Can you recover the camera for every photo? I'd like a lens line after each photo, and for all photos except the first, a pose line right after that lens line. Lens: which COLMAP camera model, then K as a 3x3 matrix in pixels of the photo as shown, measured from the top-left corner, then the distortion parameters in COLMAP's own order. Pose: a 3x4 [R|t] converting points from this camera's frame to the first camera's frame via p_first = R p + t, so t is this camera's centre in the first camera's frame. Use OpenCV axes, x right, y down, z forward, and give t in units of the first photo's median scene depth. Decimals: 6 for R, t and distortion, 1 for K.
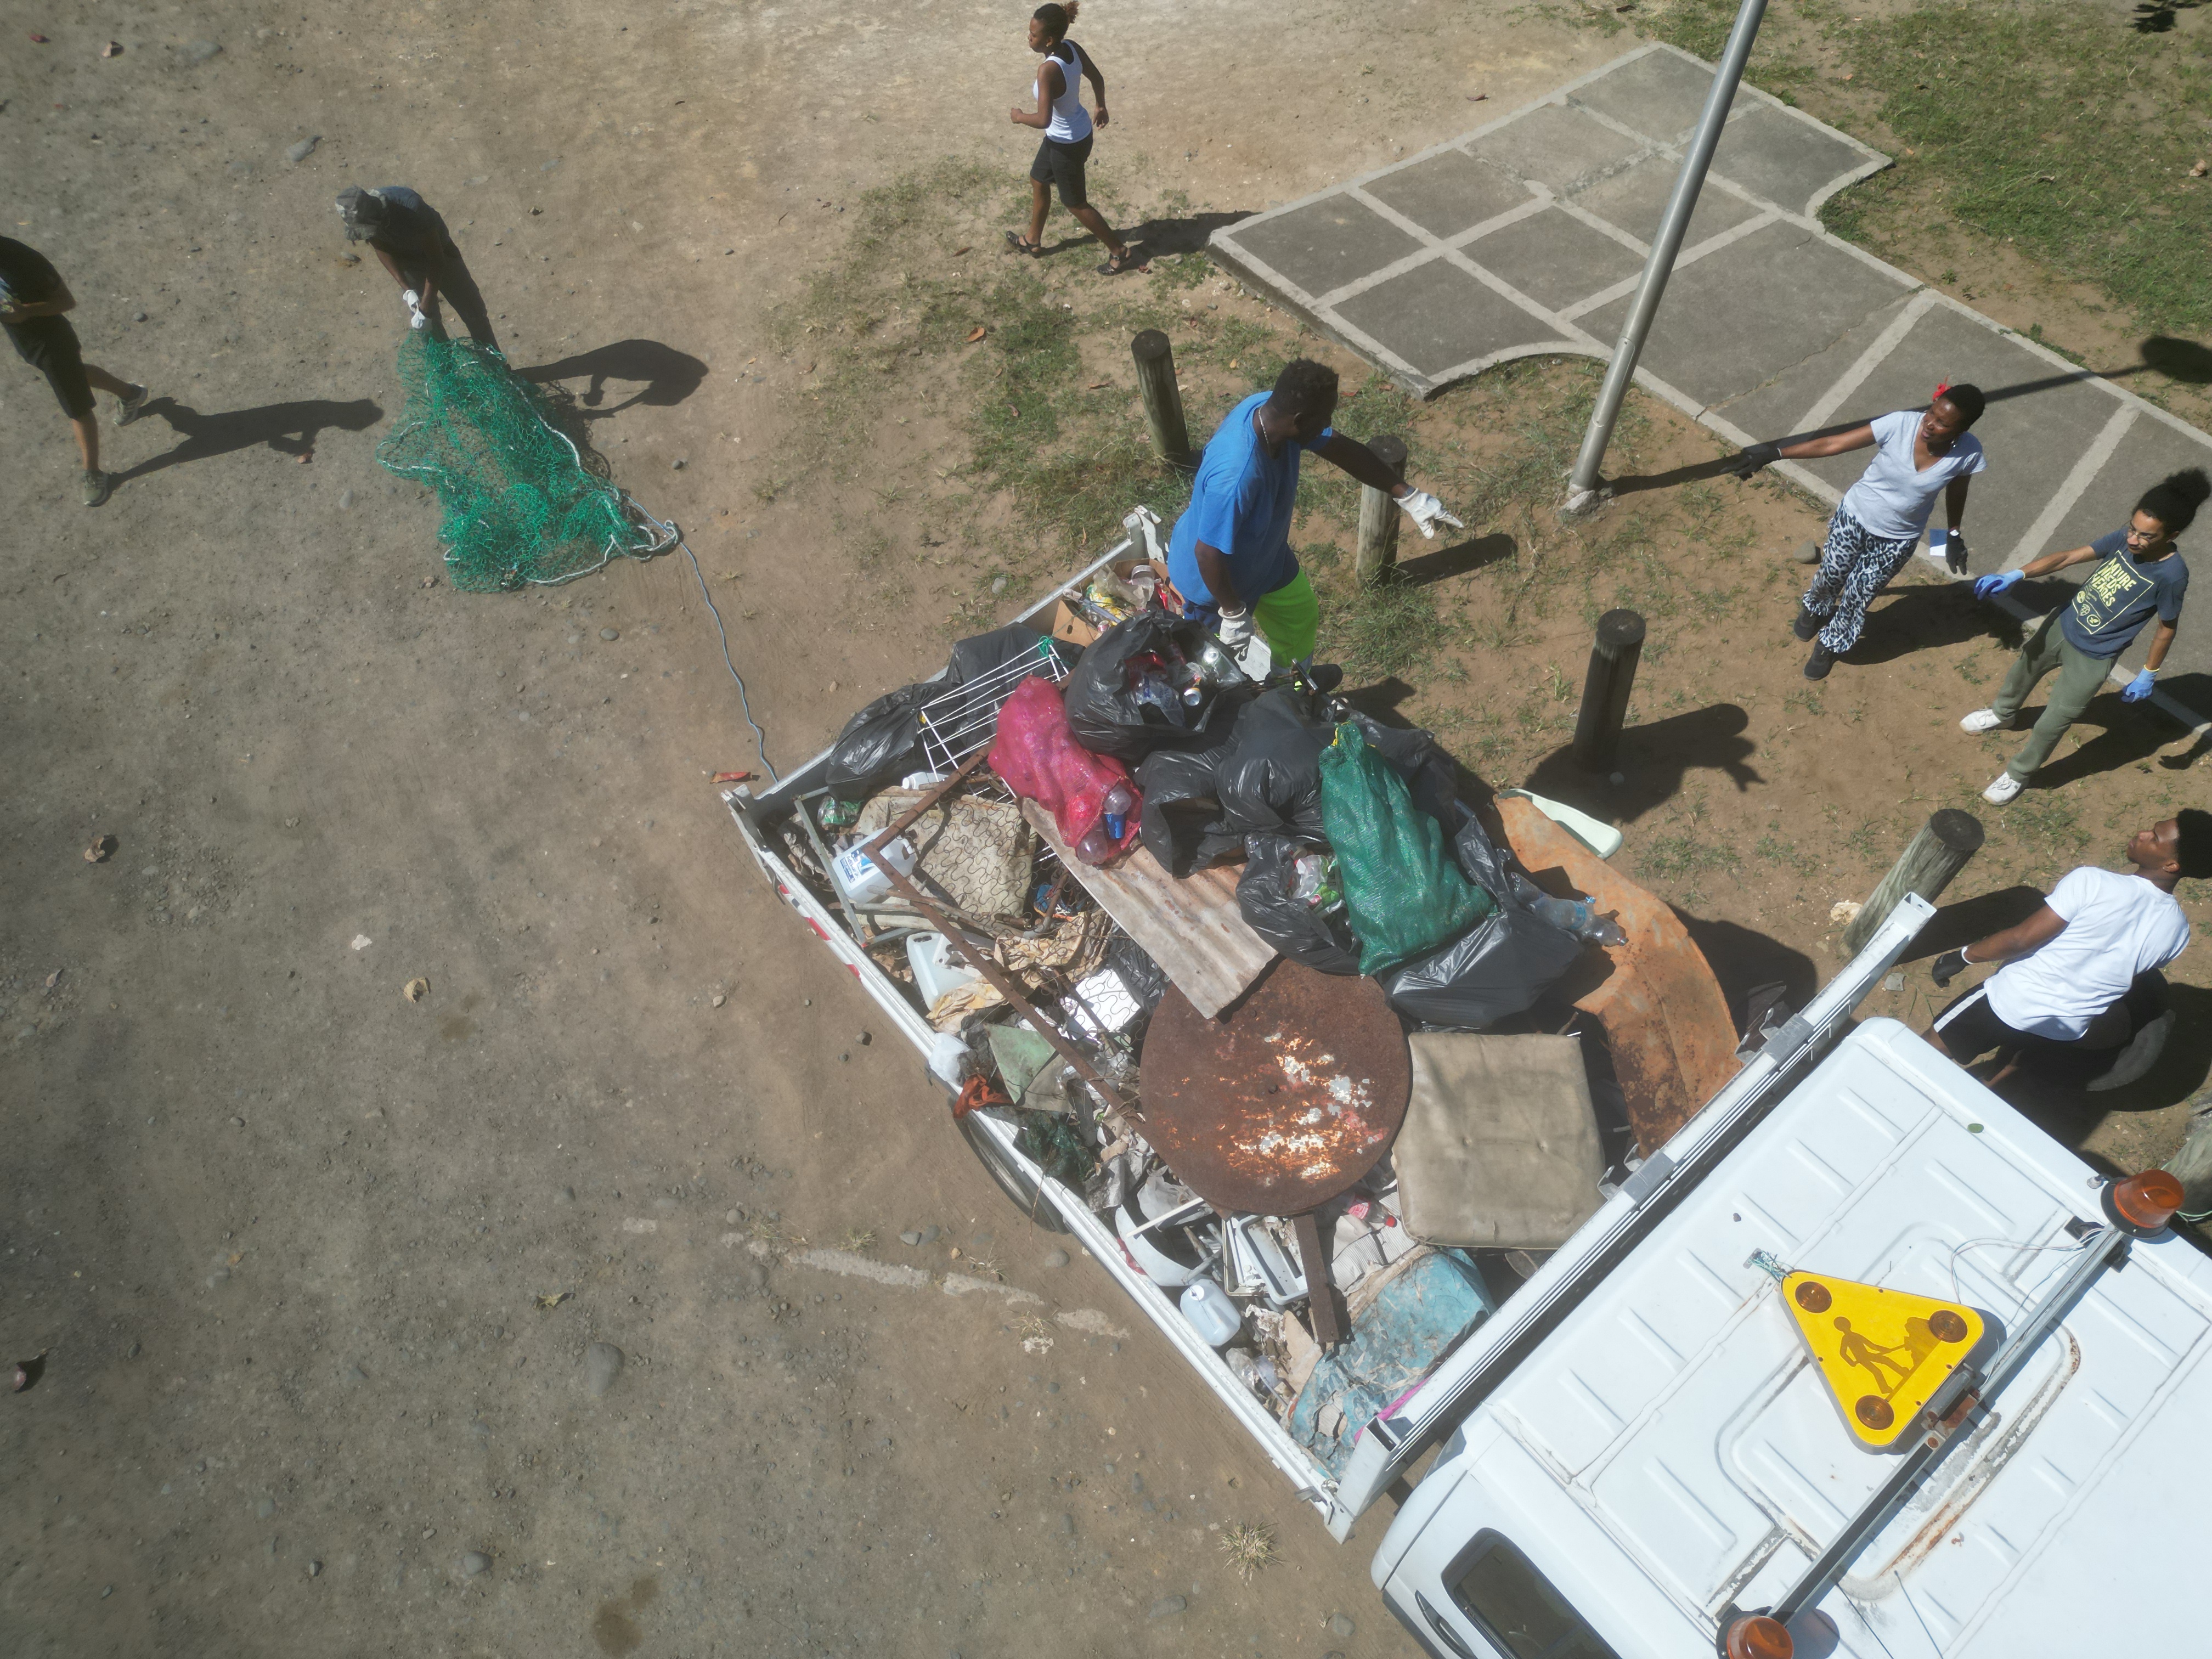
lens RADIAL K [[1539.4, 0, 1106.9], [0, 1539.4, 843.5], [0, 0, 1]] dist [0.050732, -0.047784]
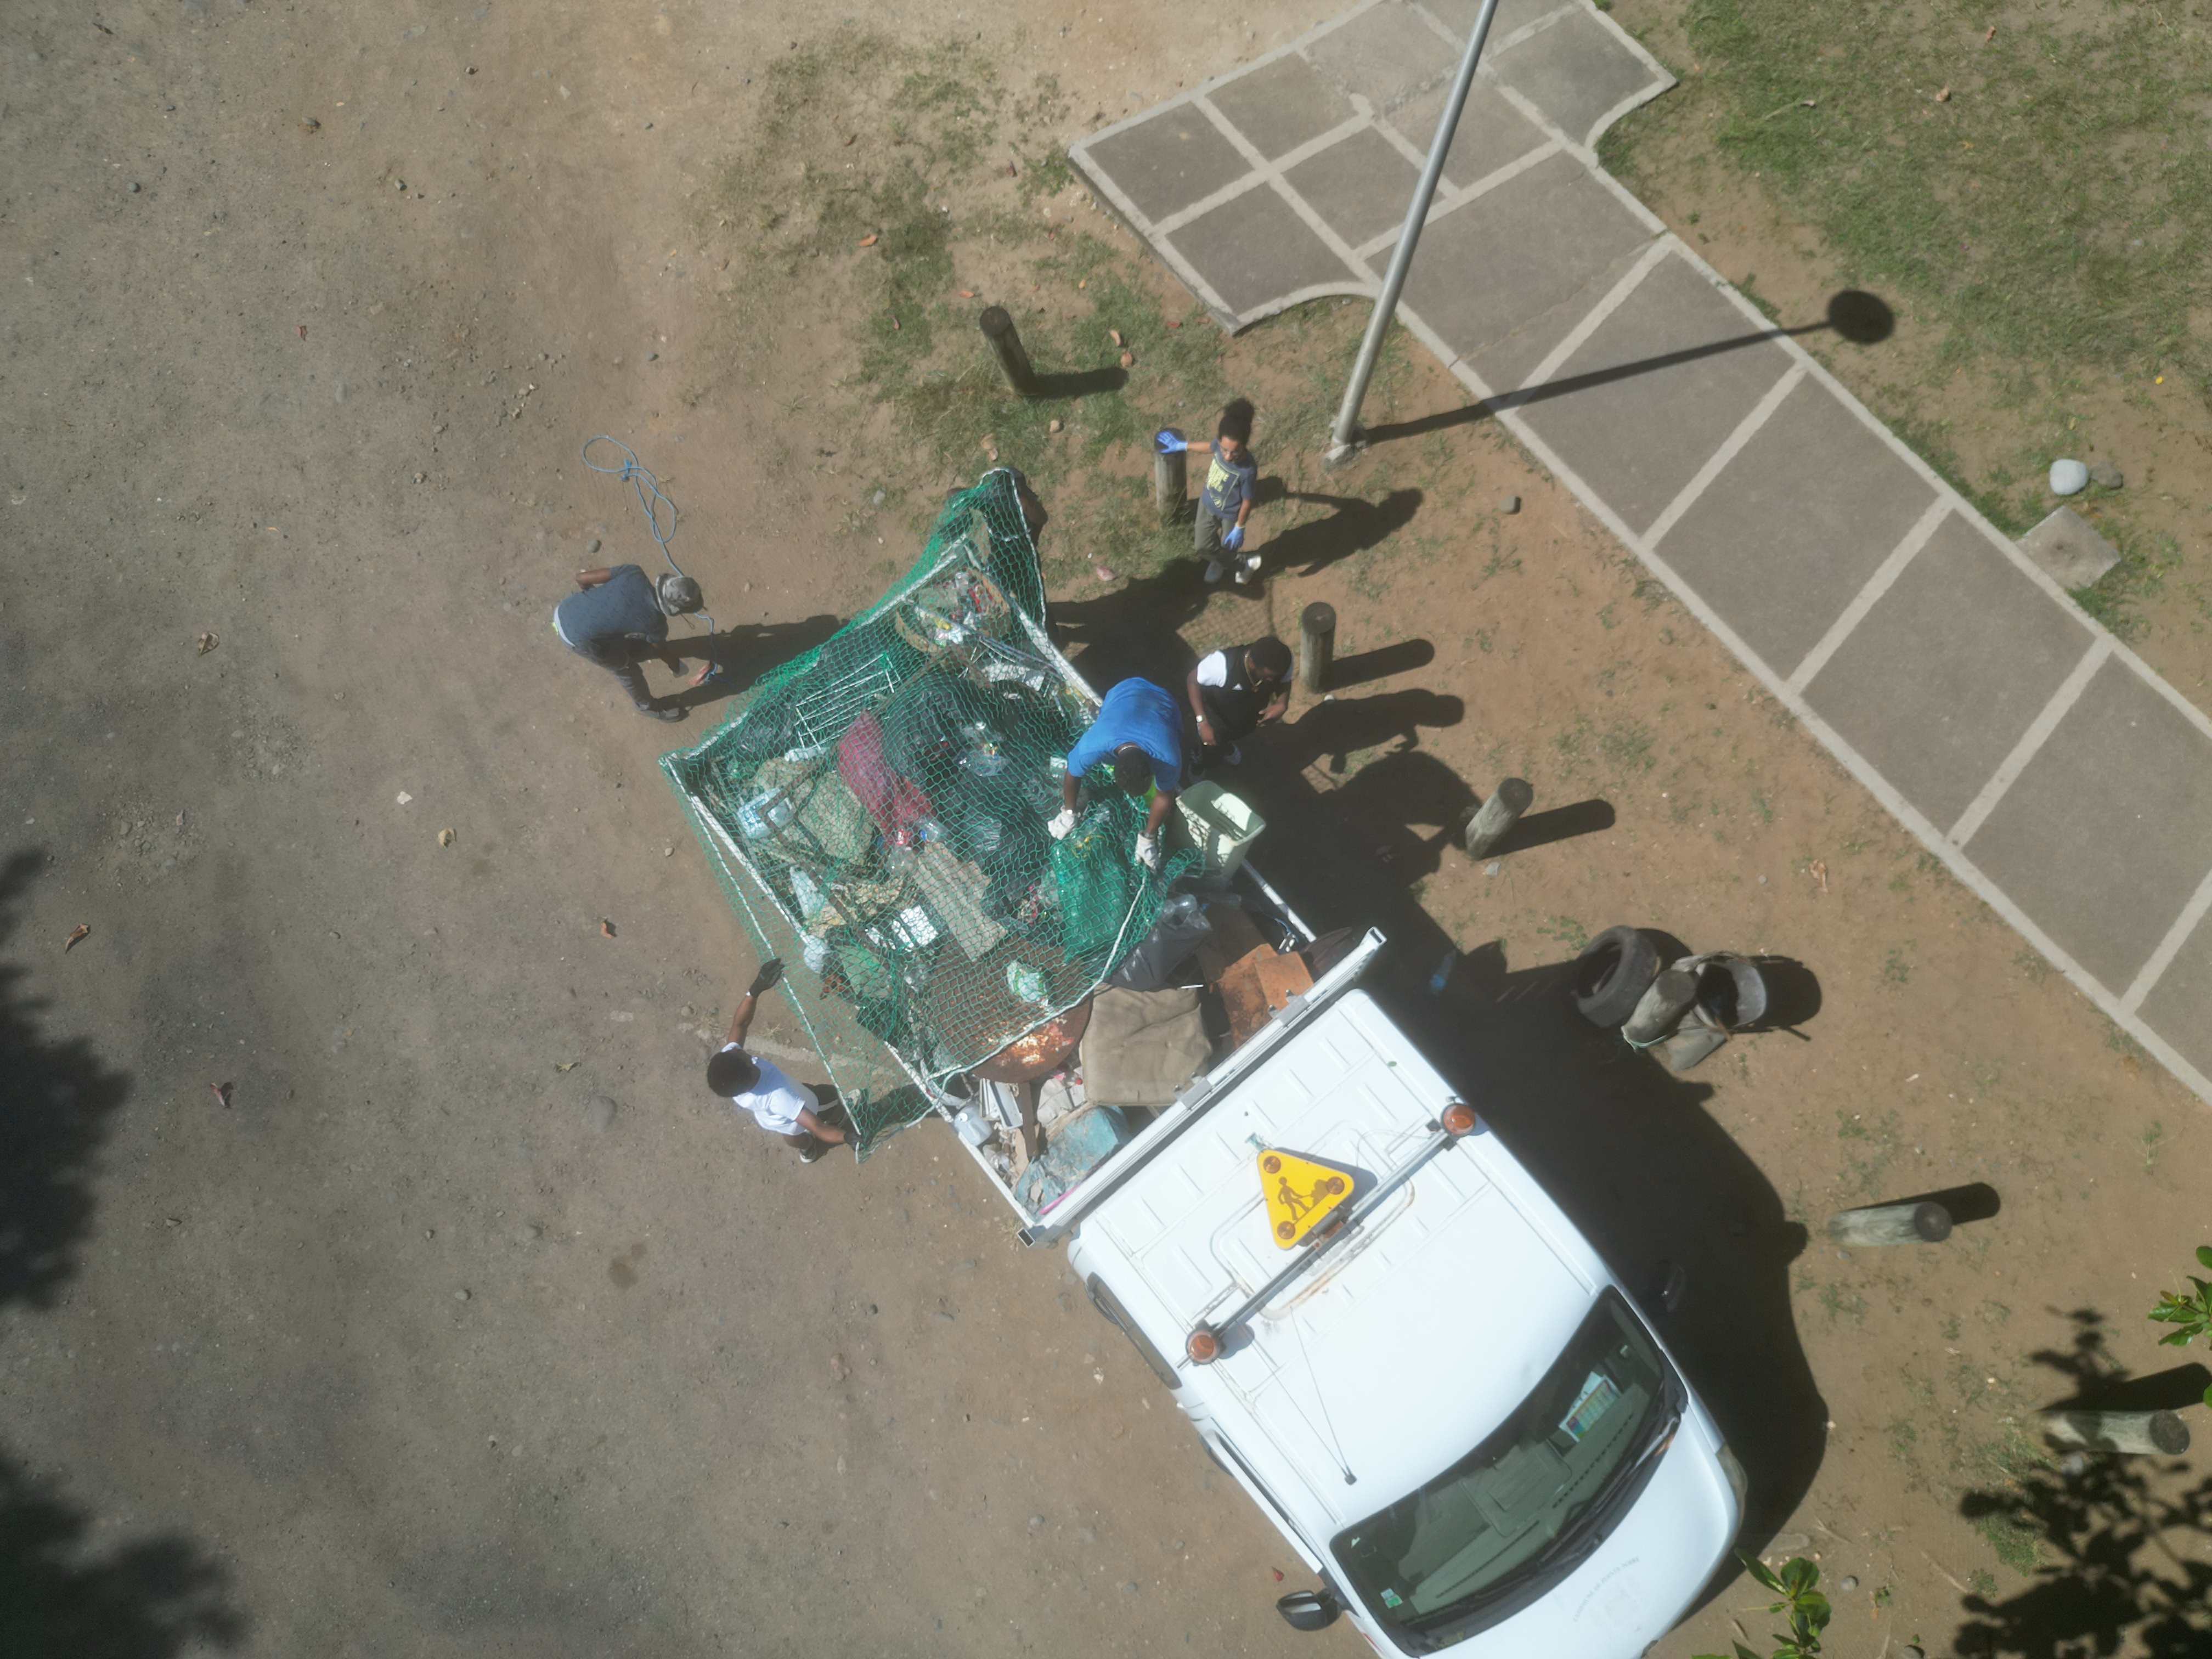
lens RADIAL K [[1547.9, 0, 1106.0], [0, 1547.9, 829.5], [0, 0, 1]] dist [0.043742, -0.041660]
pose [[0.999612, 0.021799, 0.017330, 0.102602], [-0.025726, 0.961130, 0.274896, -0.272889], [-0.010664, -0.275236, 0.961318, -0.299439]]
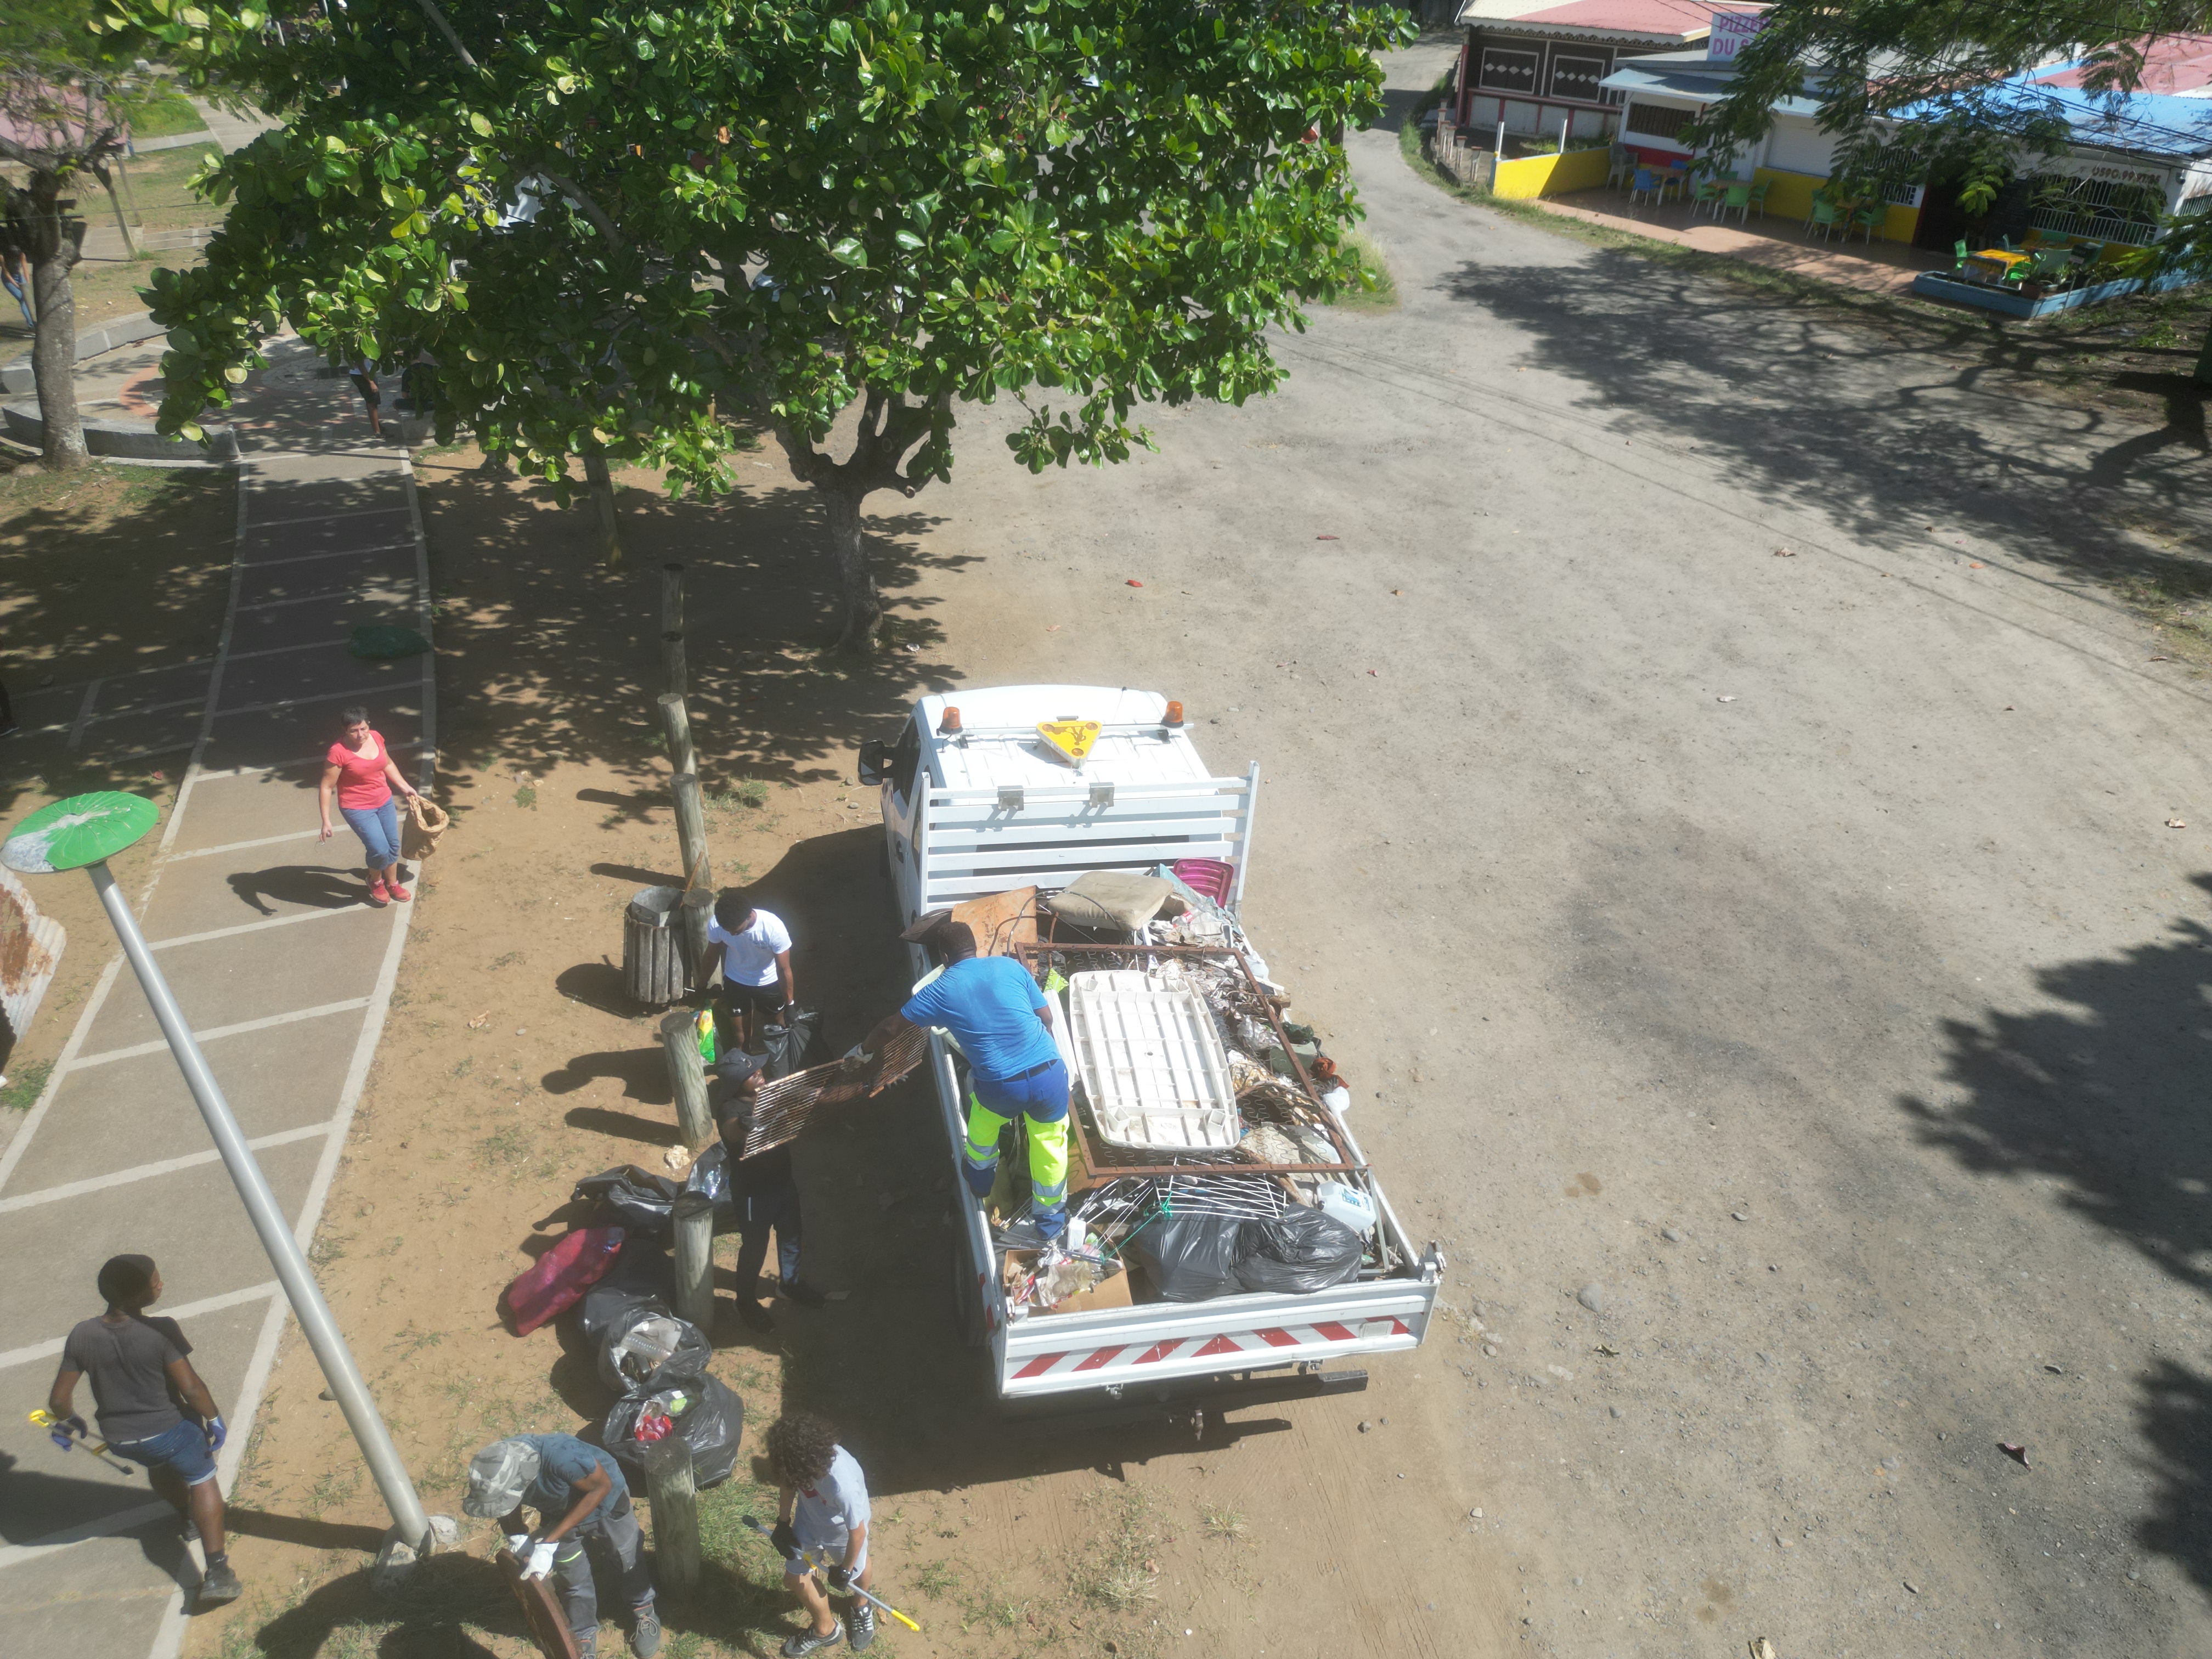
lens RADIAL K [[1547.9, 0, 1106.0], [0, 1547.9, 829.5], [0, 0, 1]] dist [0.043742, -0.041660]
pose [[-0.884243, -0.234622, 0.403816, -0.310476], [0.388459, 0.110499, 0.914817, -0.957314], [-0.259257, 0.965786, -0.006566, 0.525001]]
